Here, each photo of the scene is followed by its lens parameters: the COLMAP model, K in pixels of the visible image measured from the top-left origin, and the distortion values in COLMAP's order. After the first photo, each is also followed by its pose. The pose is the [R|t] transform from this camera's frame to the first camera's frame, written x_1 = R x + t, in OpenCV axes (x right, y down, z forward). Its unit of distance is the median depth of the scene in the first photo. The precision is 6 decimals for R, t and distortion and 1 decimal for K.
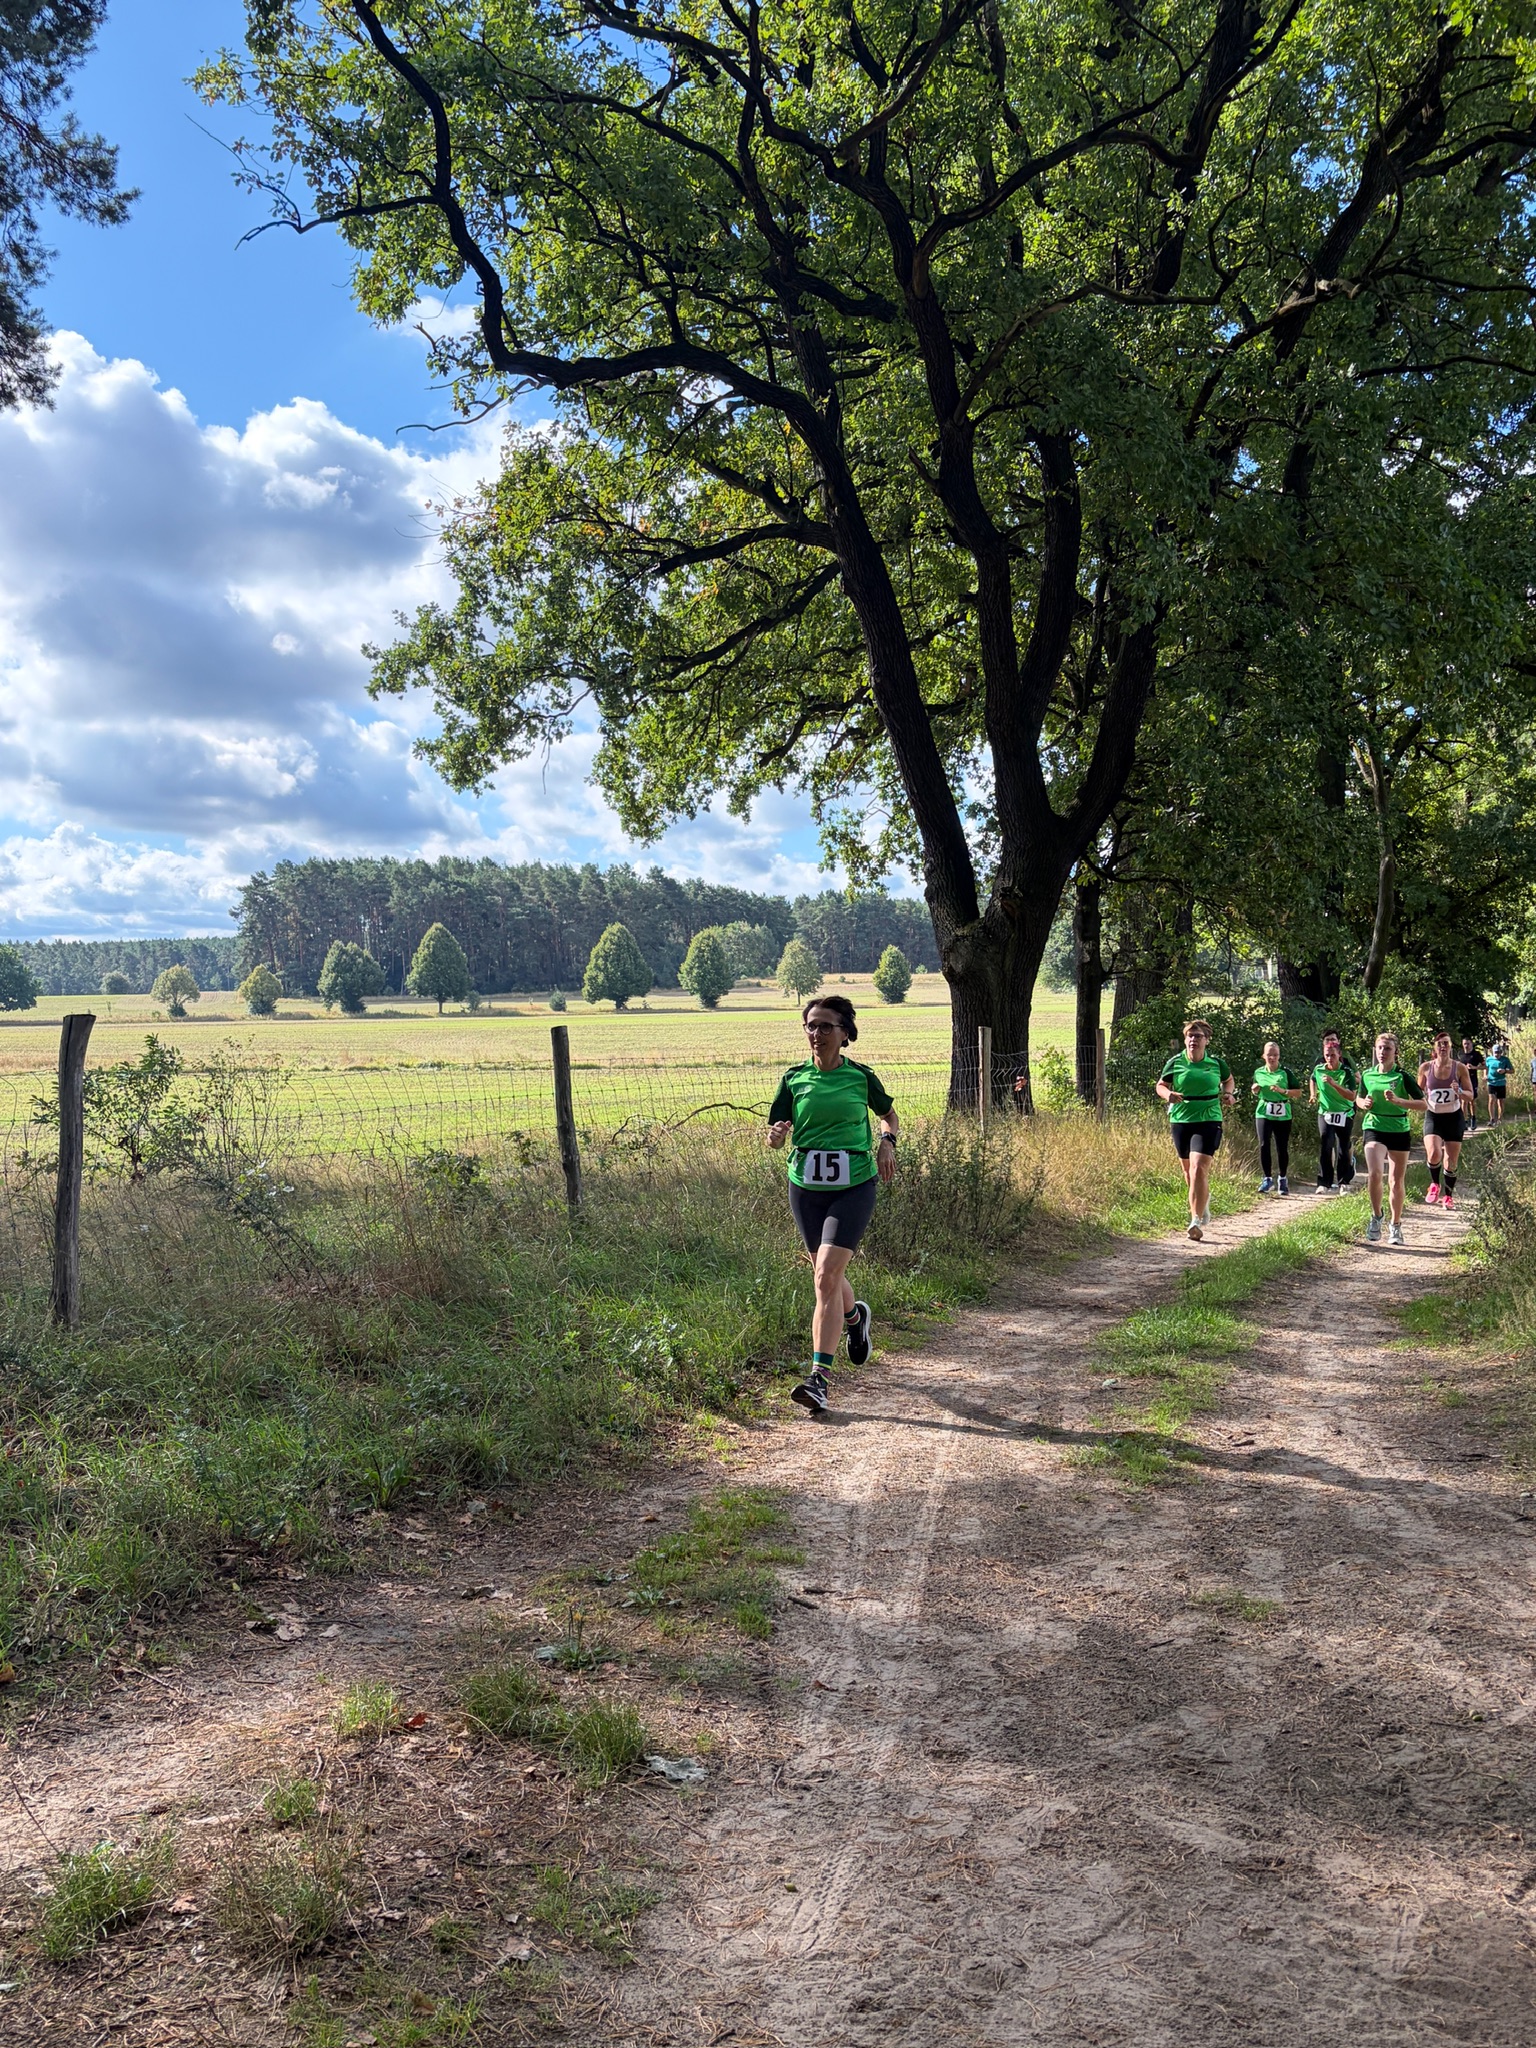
lens RADIAL K [[1909.7, 0, 777.0], [0, 1909.7, 1041.1], [0, 0, 1]] dist [0.053285, 0.000000]
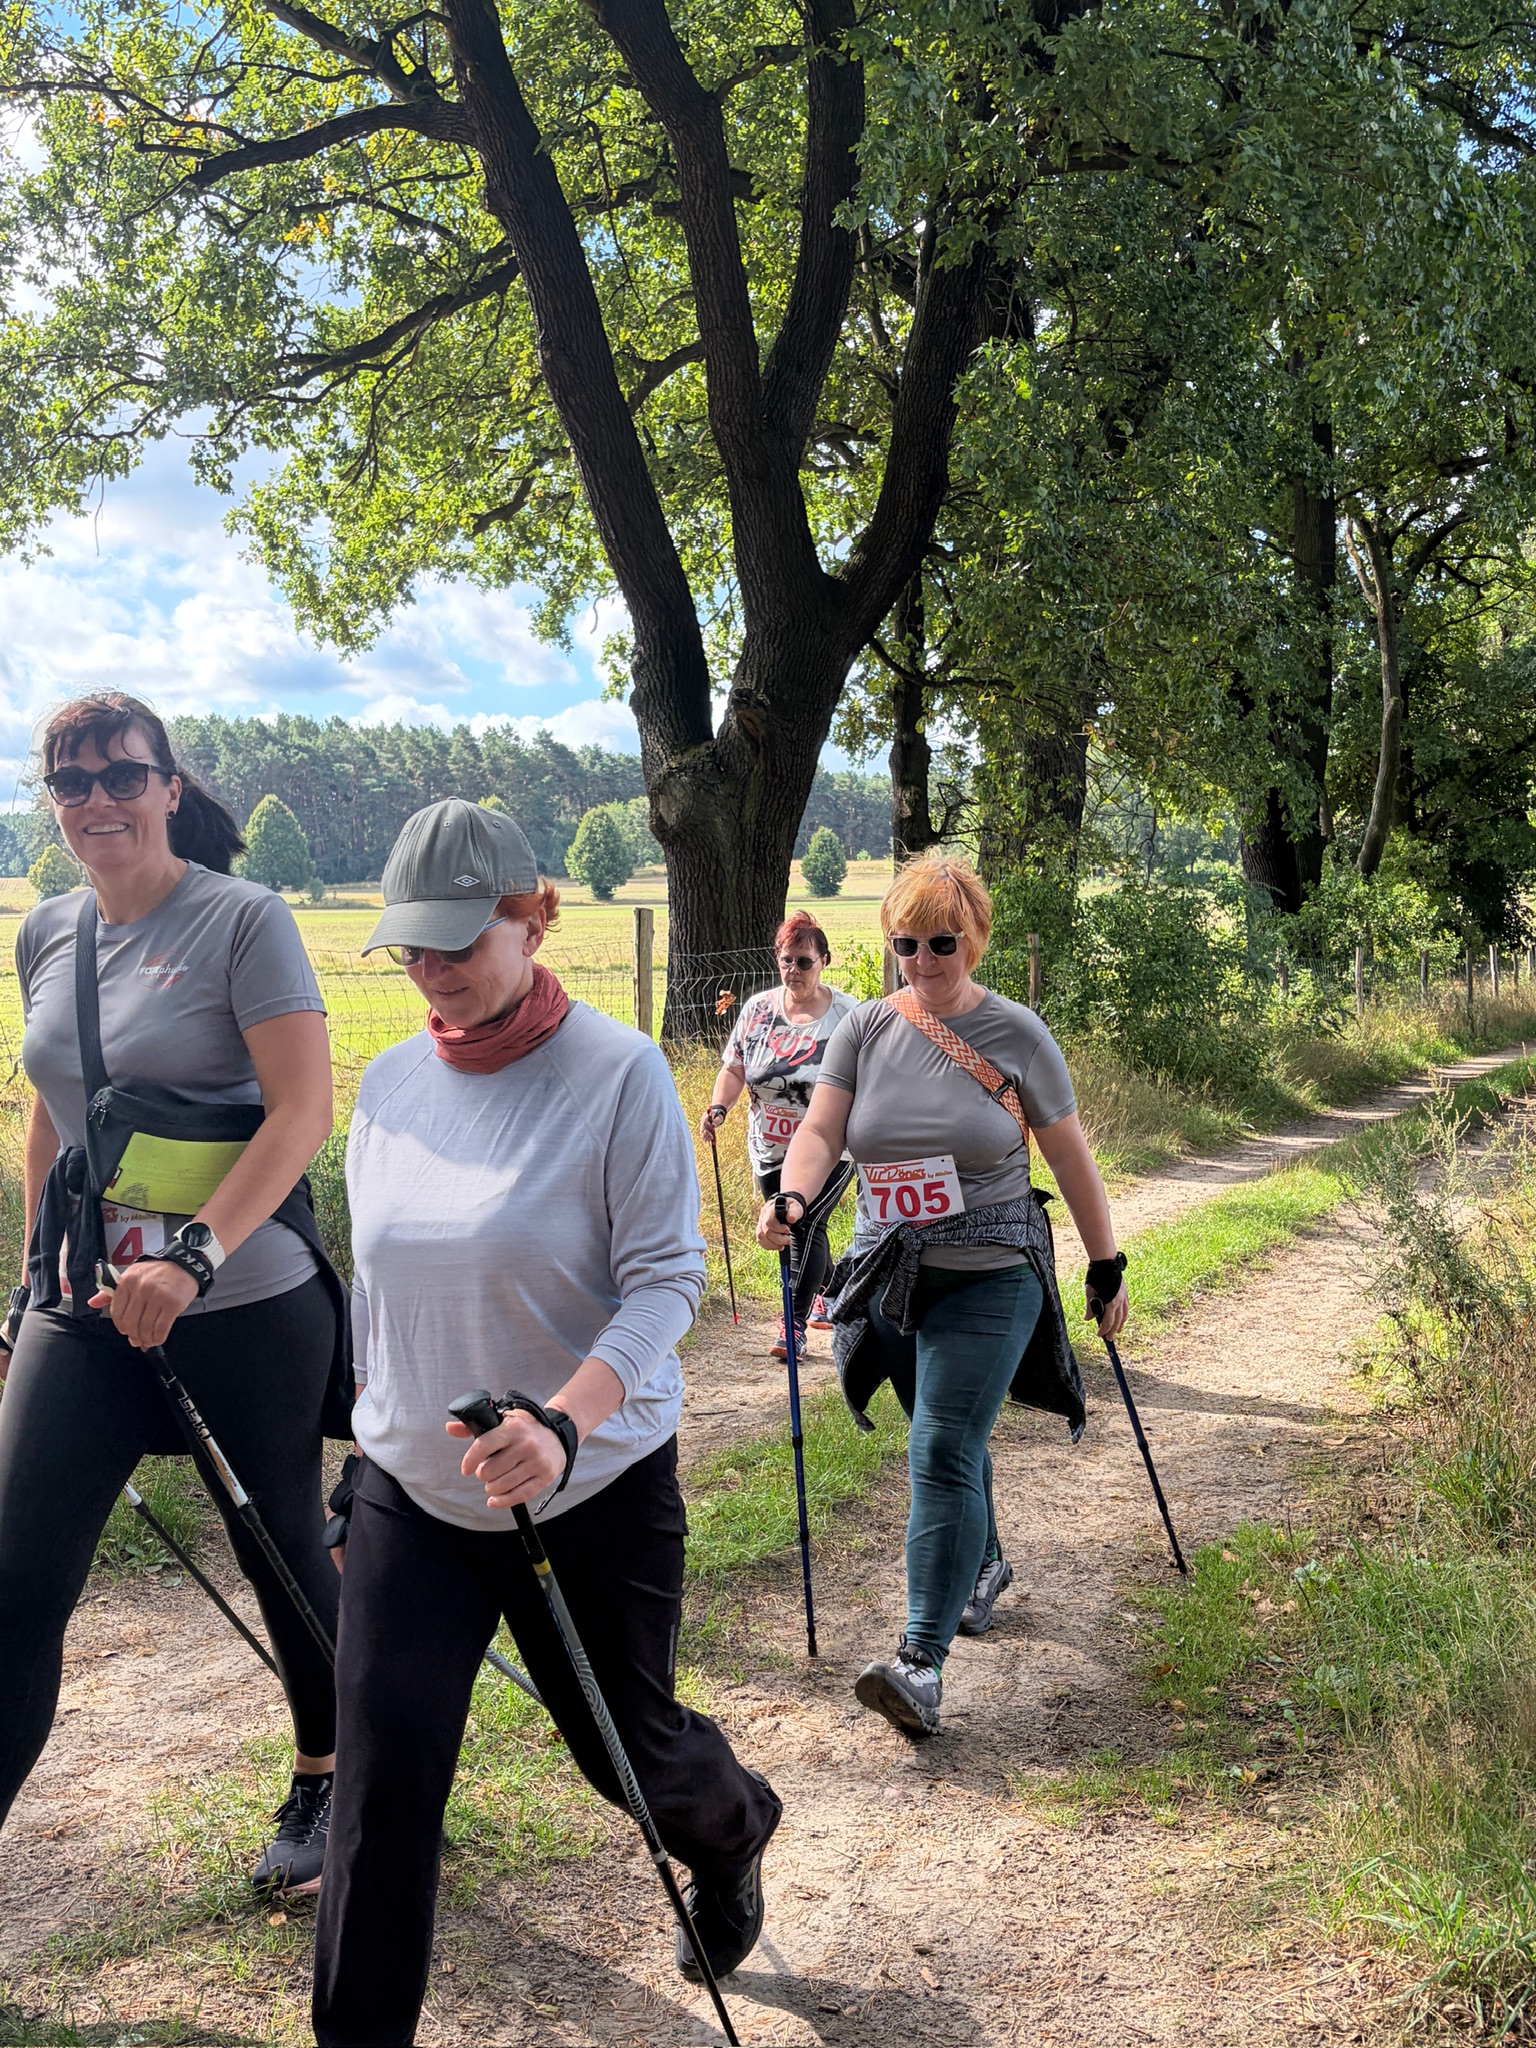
lens RADIAL K [[2253.8, 0, 773.6], [0, 2253.8, 1034.2], [0, 0, 1]] dist [0.054707, 0.000000]
pose [[0.999498, 0.002547, 0.031575, 0.079548], [-0.003840, 0.999153, 0.040960, 0.002020], [-0.031444, -0.041060, 0.998662, 0.187455]]
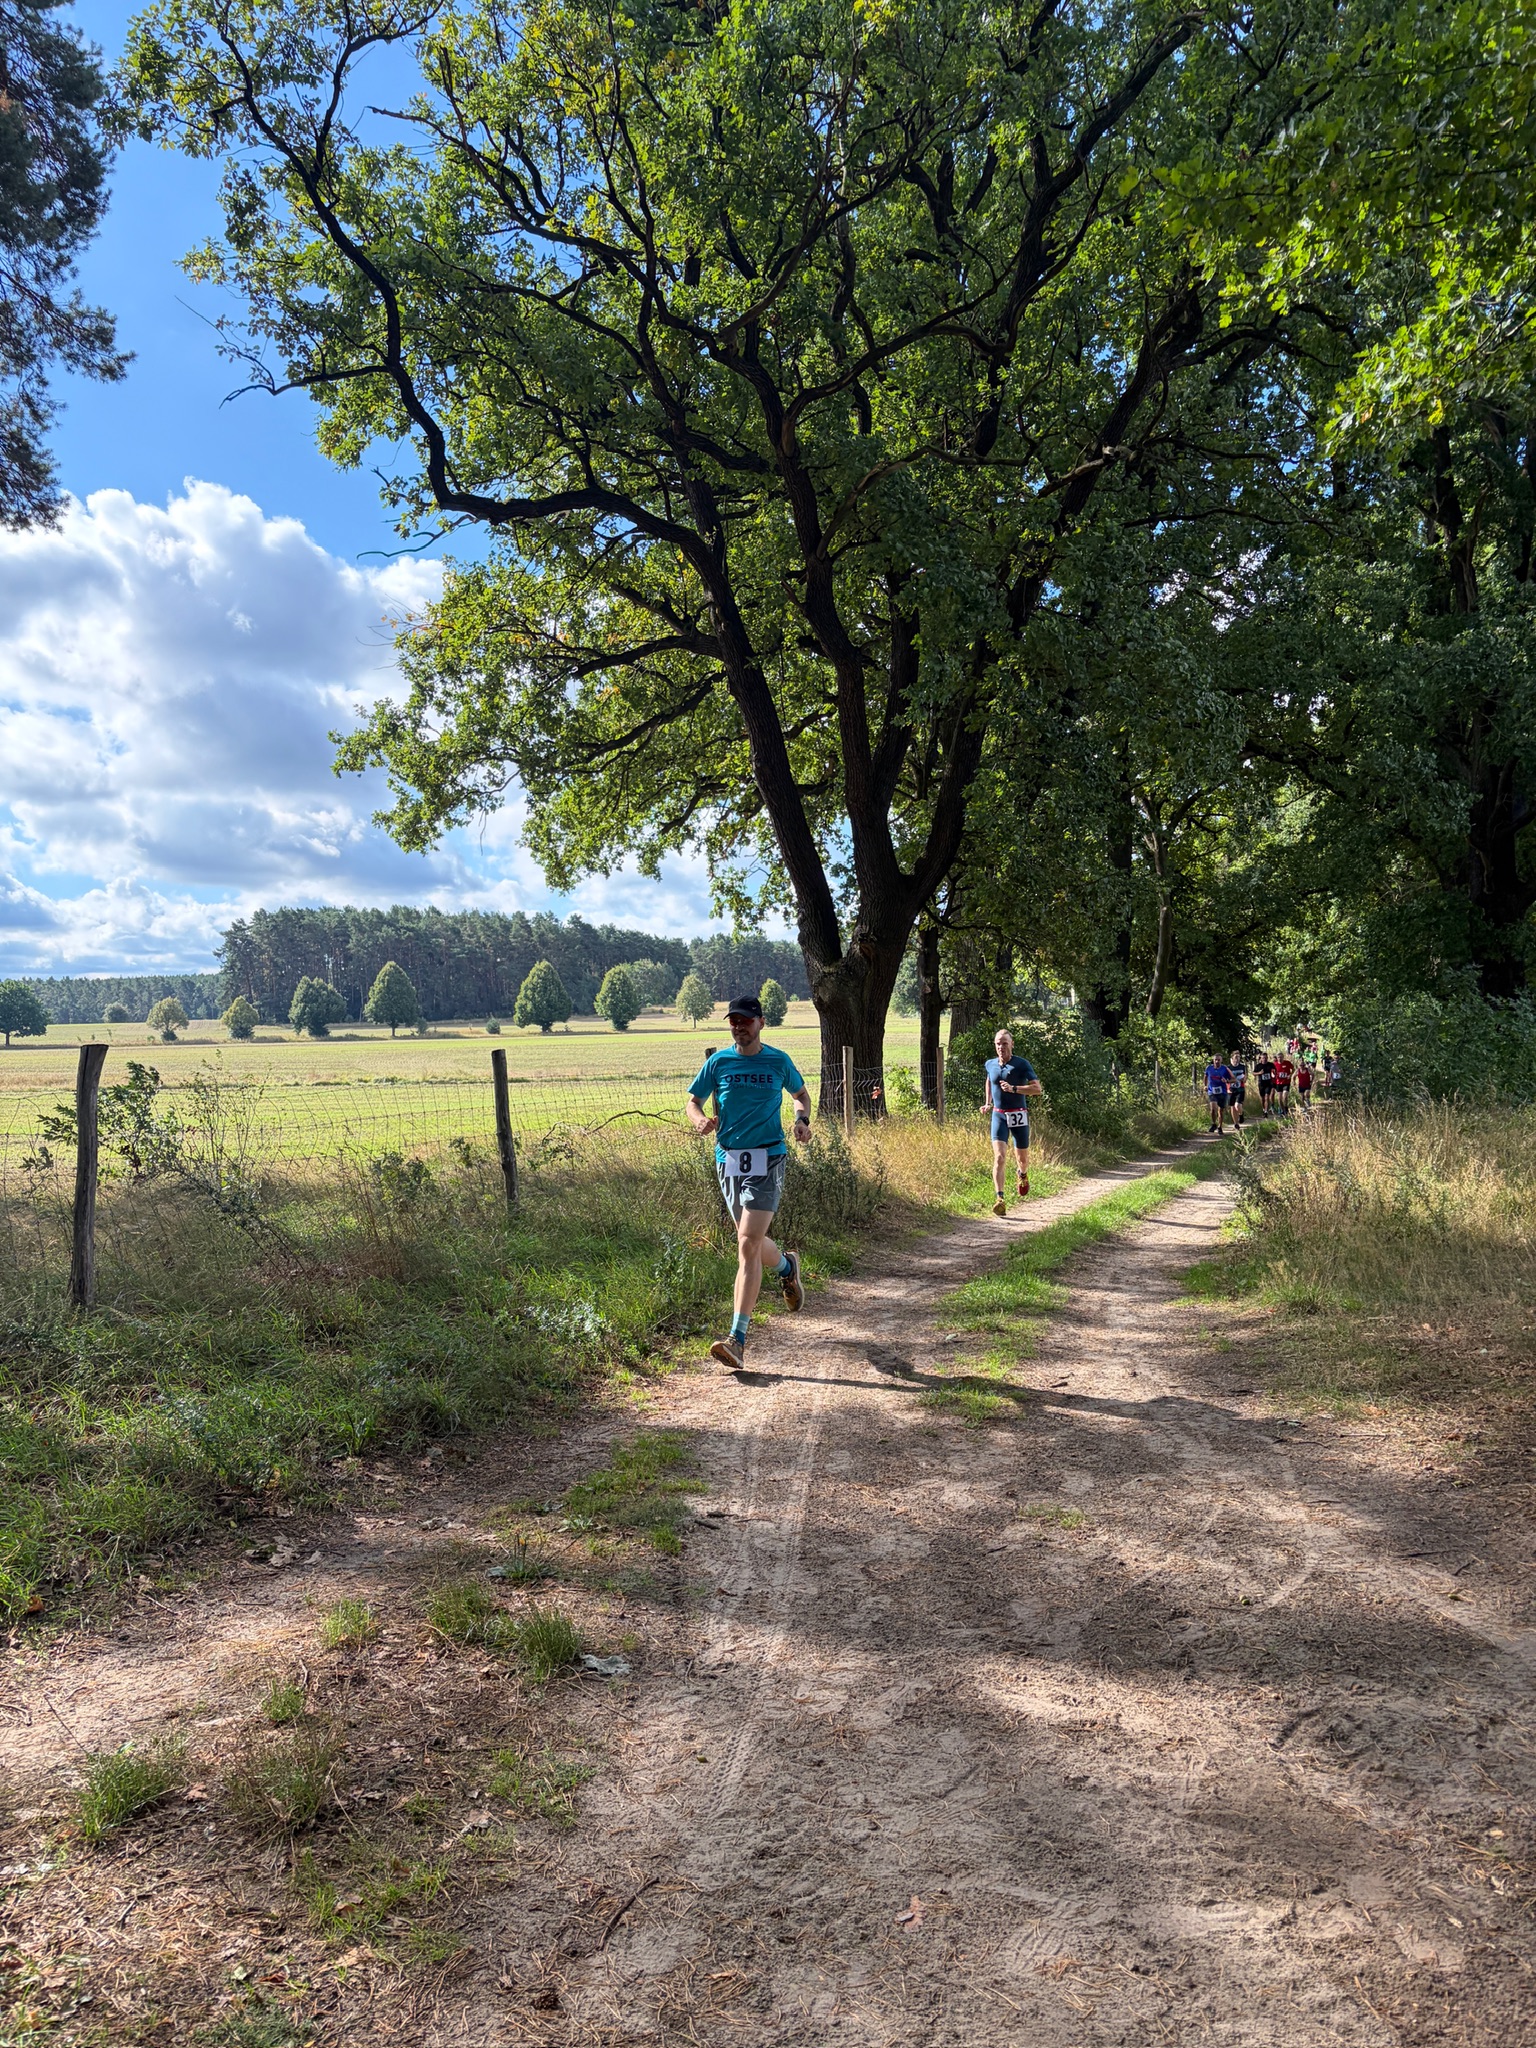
lens RADIAL K [[1568.2, 0, 775.2], [0, 1568.2, 1036.5], [0, 0, 1]] dist [0.065681, -0.031340]
pose [[0.997955, -0.006839, 0.063555, -0.000905], [0.007678, 0.999886, -0.012970, -0.000942], [-0.063459, 0.013432, 0.997894, -0.002108]]
